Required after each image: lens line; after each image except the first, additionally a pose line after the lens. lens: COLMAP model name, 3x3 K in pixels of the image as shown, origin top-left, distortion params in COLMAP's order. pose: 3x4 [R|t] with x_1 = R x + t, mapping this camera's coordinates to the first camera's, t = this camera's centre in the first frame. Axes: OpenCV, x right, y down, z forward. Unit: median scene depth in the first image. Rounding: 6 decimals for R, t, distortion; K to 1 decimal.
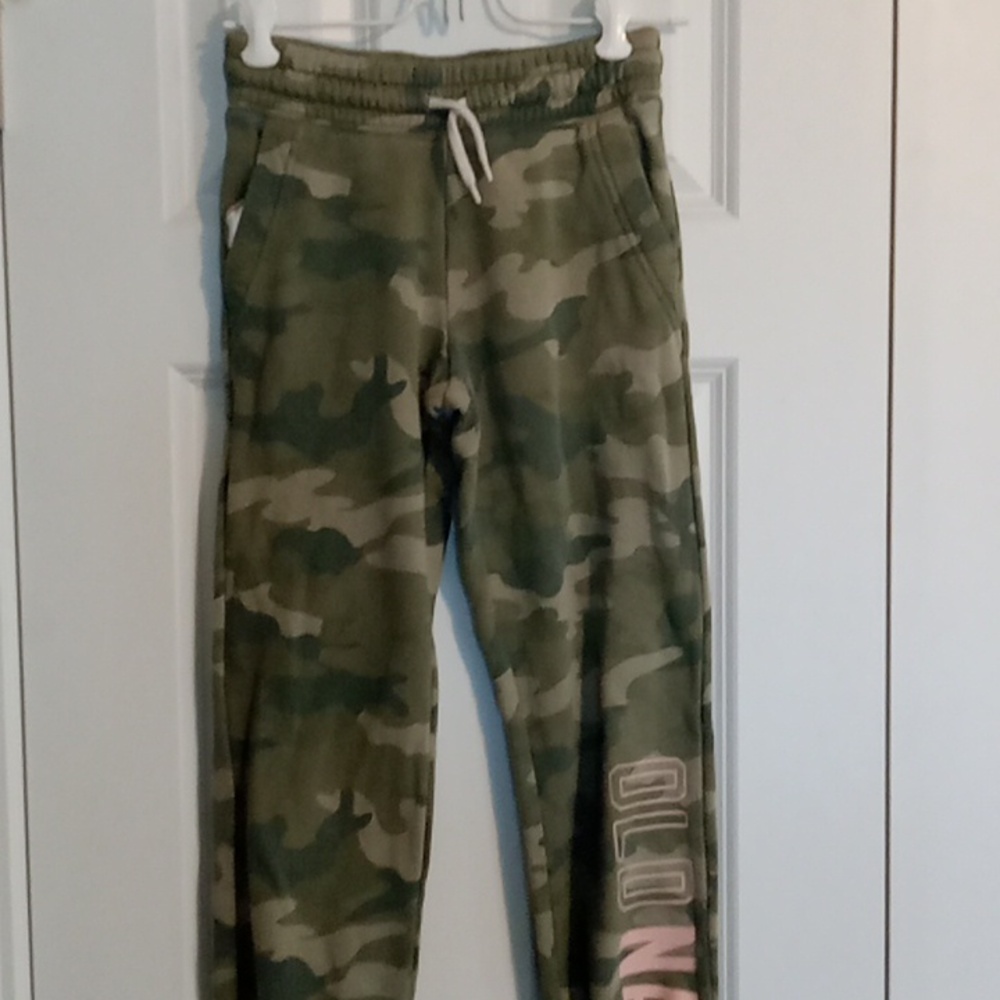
lens RADIAL K [[1579.0, 0, 500.0], [0, 1579.0, 500.0], [0, 0, 1]] dist [0.077434, -0.056339]
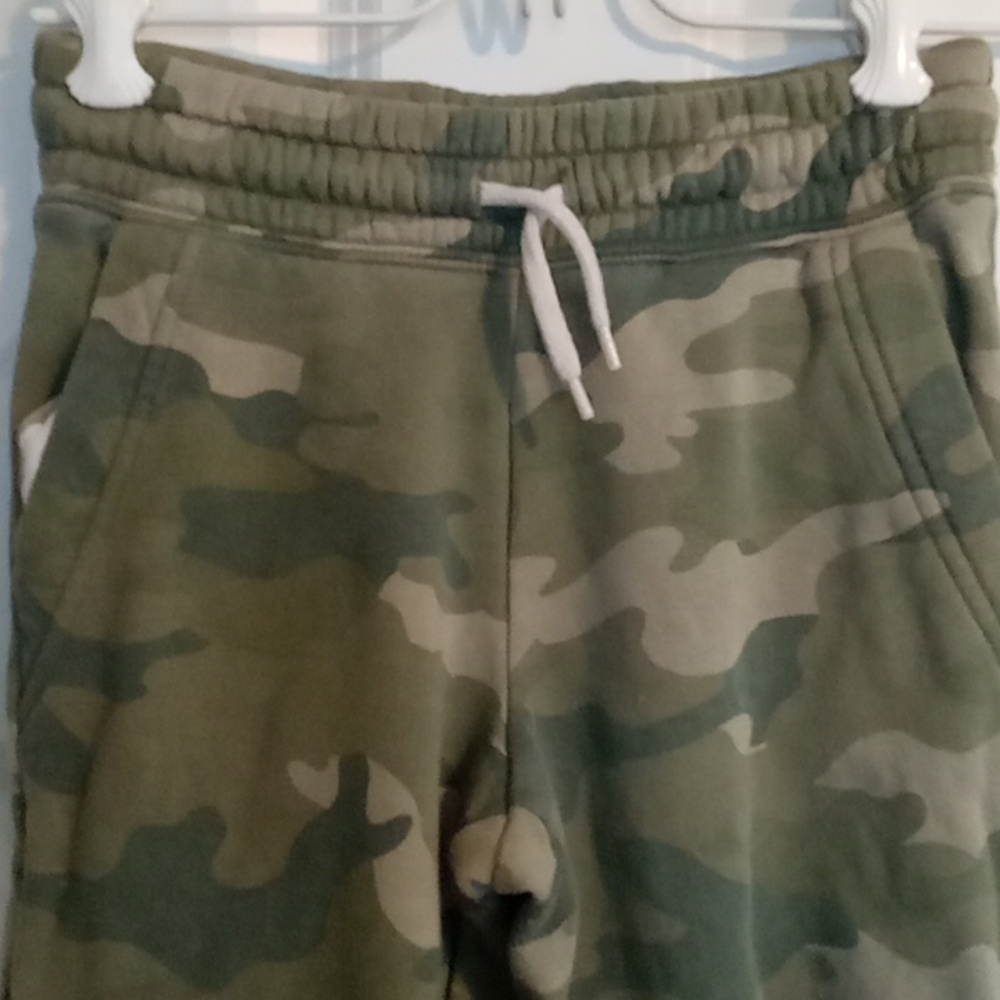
lens RADIAL K [[1579.0, 0, 500.0], [0, 1579.0, 500.0], [0, 0, 1]] dist [0.077434, -0.056339]
pose [[0.999256, 0.024934, -0.029416, -0.023851], [-0.026943, 0.997182, -0.070011, -0.131249], [0.027588, 0.070752, 0.997112, 0.553969]]
